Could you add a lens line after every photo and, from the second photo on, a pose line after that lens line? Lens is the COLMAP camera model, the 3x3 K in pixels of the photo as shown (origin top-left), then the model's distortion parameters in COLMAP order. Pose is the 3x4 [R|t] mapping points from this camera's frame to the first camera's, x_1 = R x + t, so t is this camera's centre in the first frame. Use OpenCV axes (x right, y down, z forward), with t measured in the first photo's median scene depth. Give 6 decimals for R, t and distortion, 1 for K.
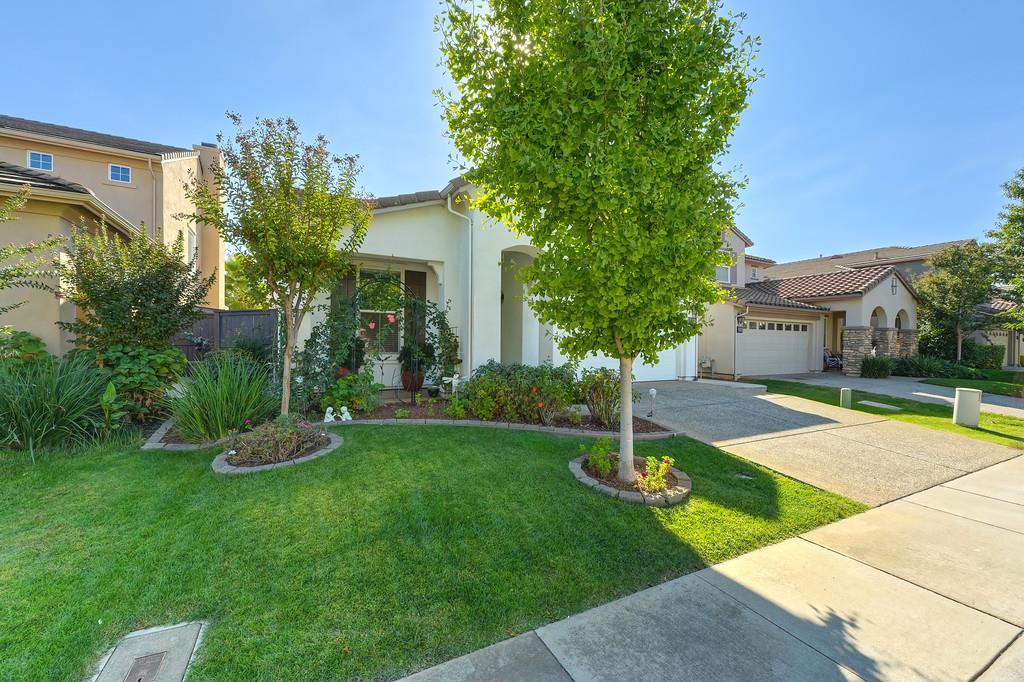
lens RADIAL K [[405.1, 0, 507.8], [0, 405.1, 346.0], [0, 0, 1]] dist [0.002267, 0.000087]
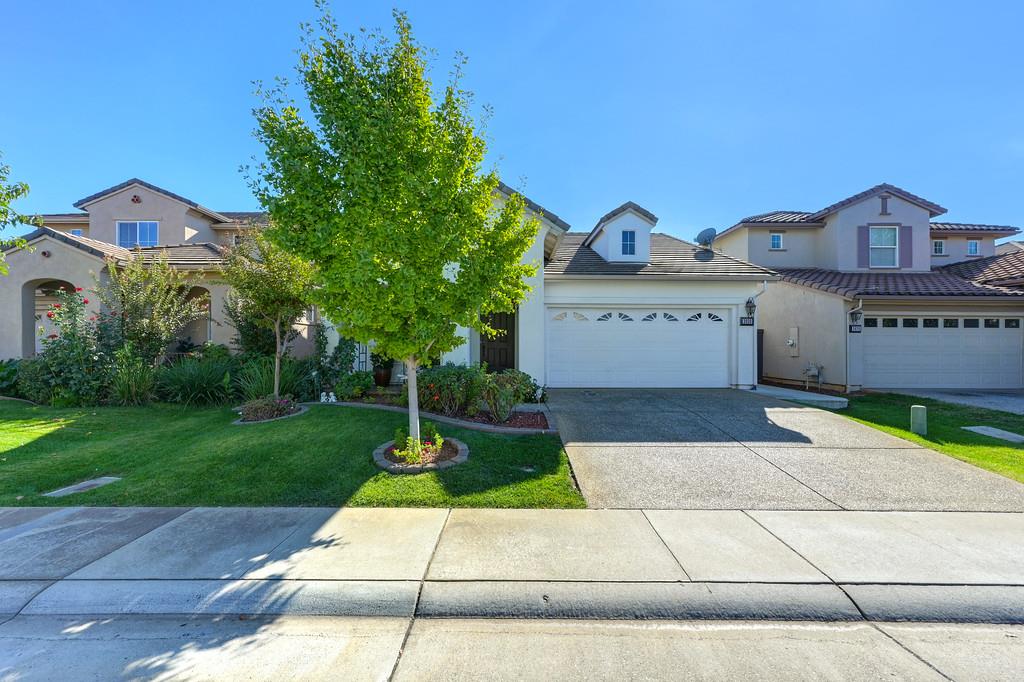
lens RADIAL K [[395.8, 0, 512.1], [0, 395.8, 348.2], [0, 0, 1]] dist [0.000338, 0.000306]
pose [[0.890048, -0.006863, -0.455816, 0.657477], [0.003022, 0.999954, -0.009154, 0.004083], [0.455858, 0.006770, 0.890027, 0.020697]]
